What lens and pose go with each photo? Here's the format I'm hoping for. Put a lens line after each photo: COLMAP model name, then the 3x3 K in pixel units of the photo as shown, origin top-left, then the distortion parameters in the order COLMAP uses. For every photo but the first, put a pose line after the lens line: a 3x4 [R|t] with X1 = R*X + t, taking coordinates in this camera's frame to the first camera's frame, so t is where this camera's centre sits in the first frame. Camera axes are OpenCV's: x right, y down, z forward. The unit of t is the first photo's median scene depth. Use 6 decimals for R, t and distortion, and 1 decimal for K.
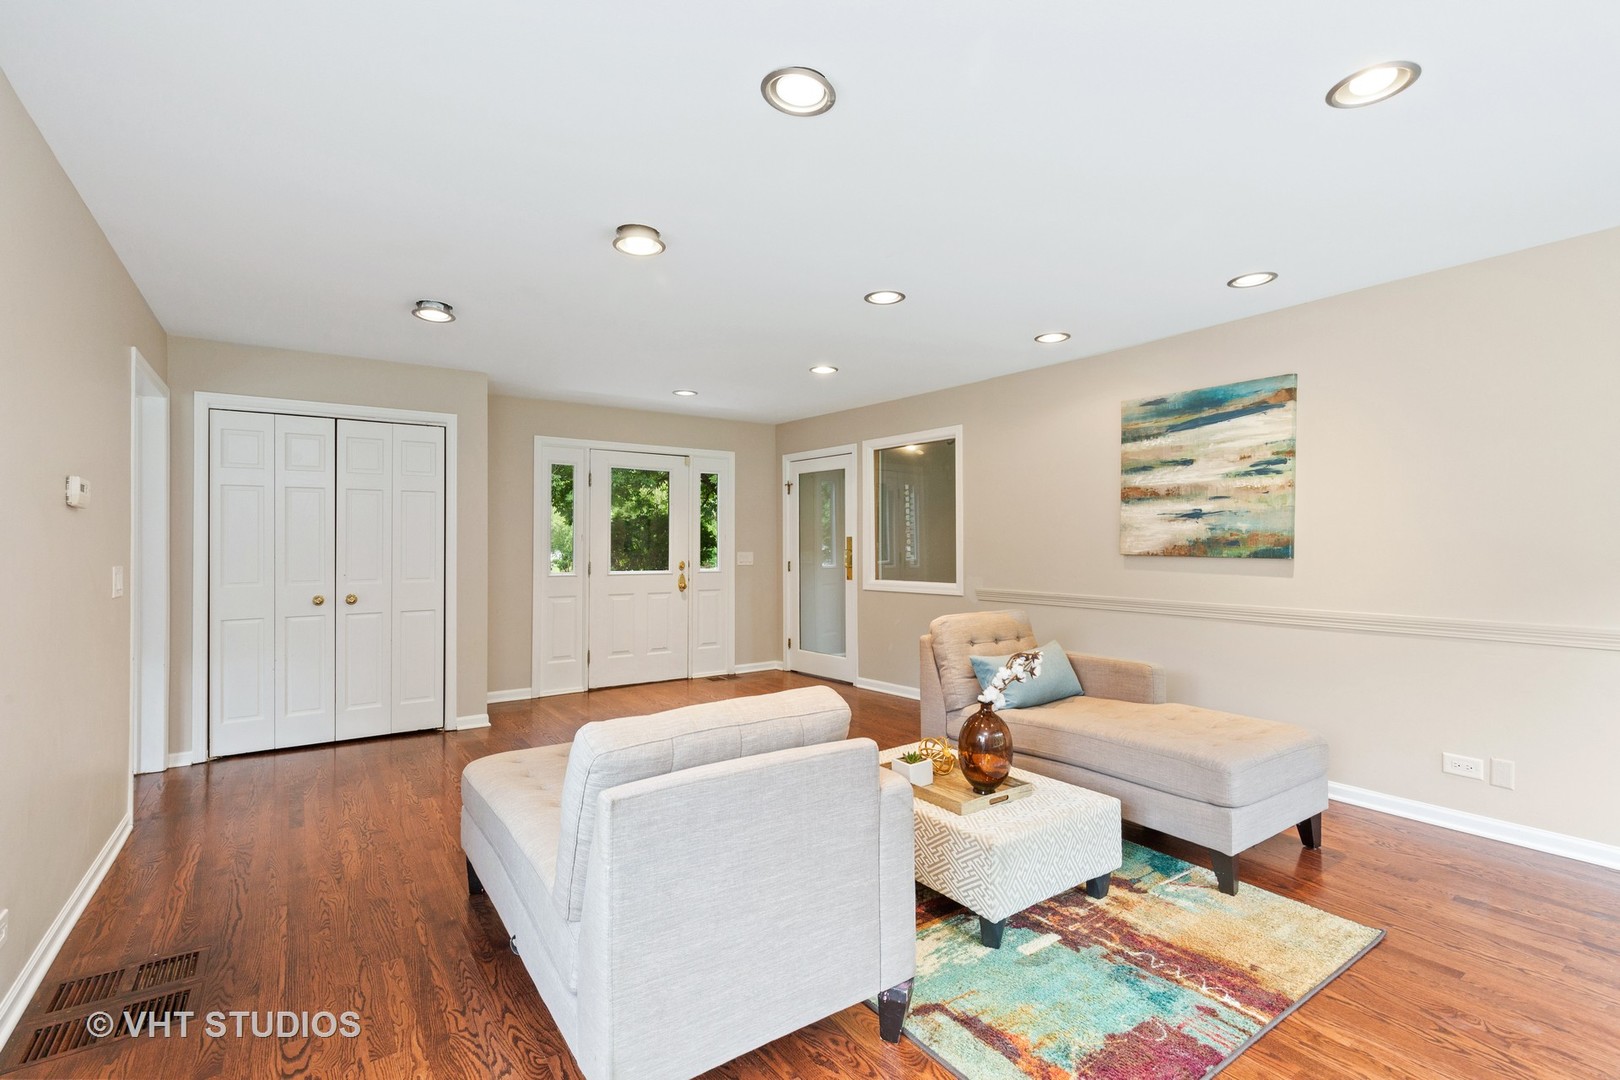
lens RADIAL K [[733.7, 0, 805.0], [0, 733.7, 538.9], [0, 0, 1]] dist [0.006218, -0.000458]
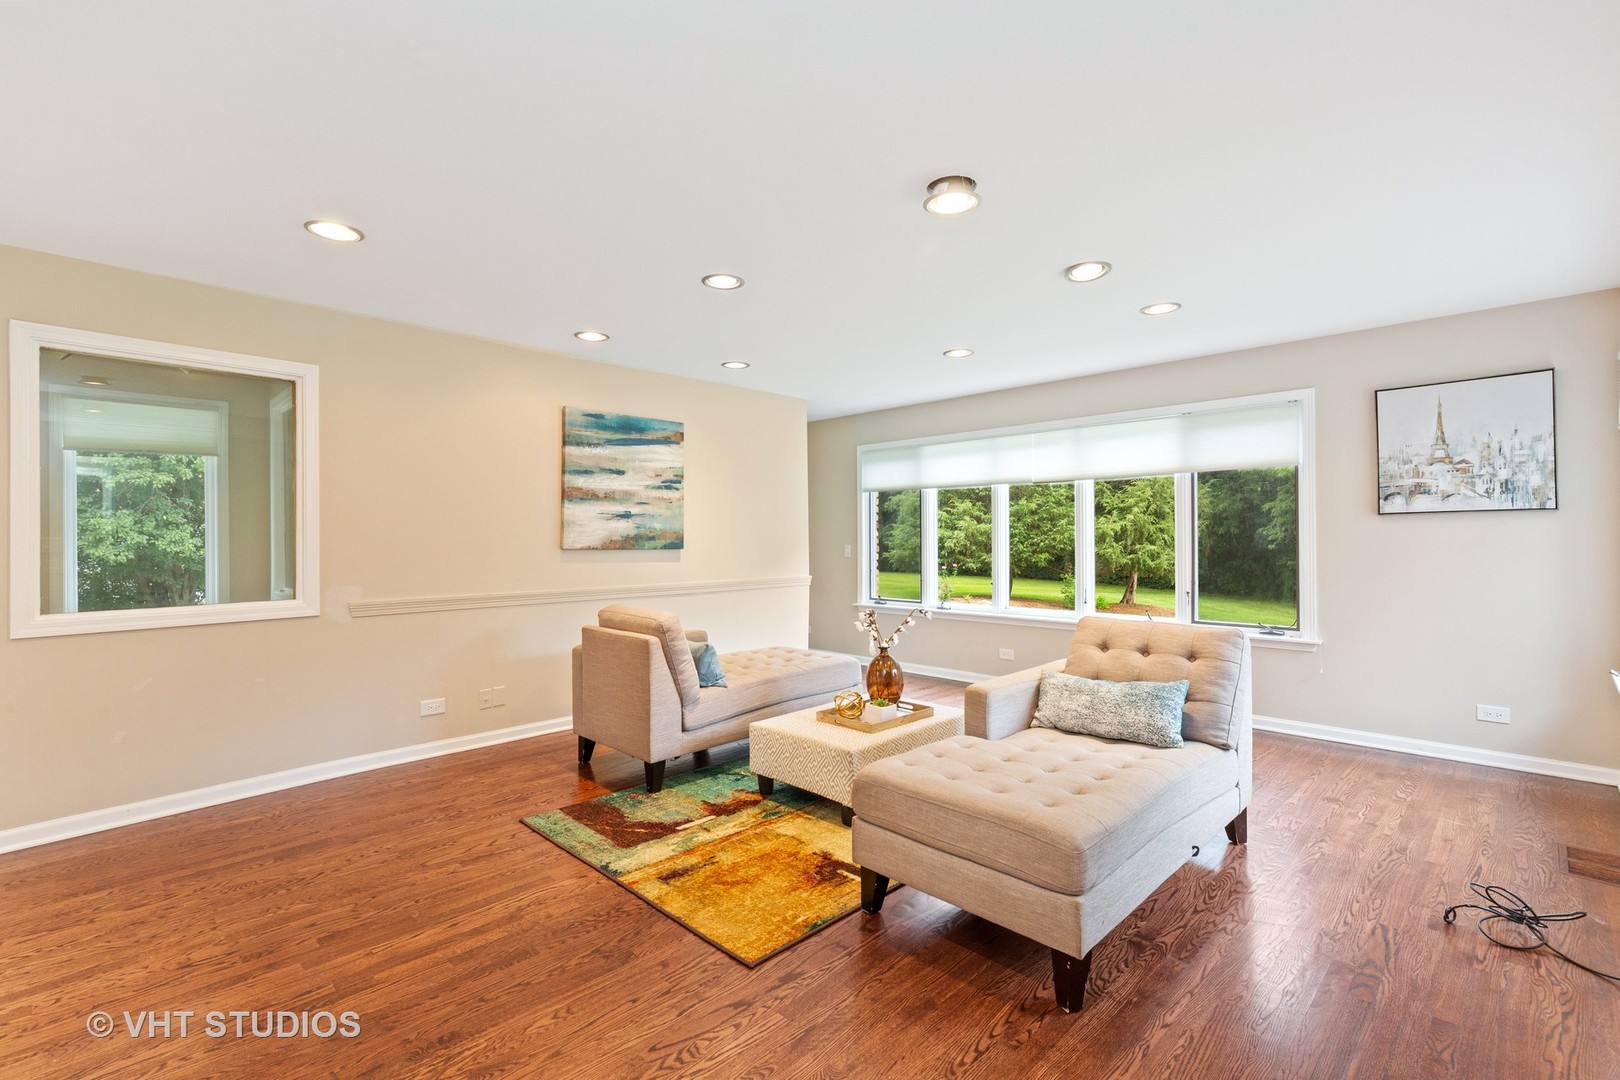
lens RADIAL K [[733.7, 0, 804.0], [0, 733.7, 539.4], [0, 0, 1]] dist [0.006218, -0.000458]
pose [[-0.178641, 0.001489, 0.983913, -0.752966], [-0.003148, 0.999993, -0.002085, 0.009236], [-0.983909, -0.003469, -0.178635, 0.935686]]
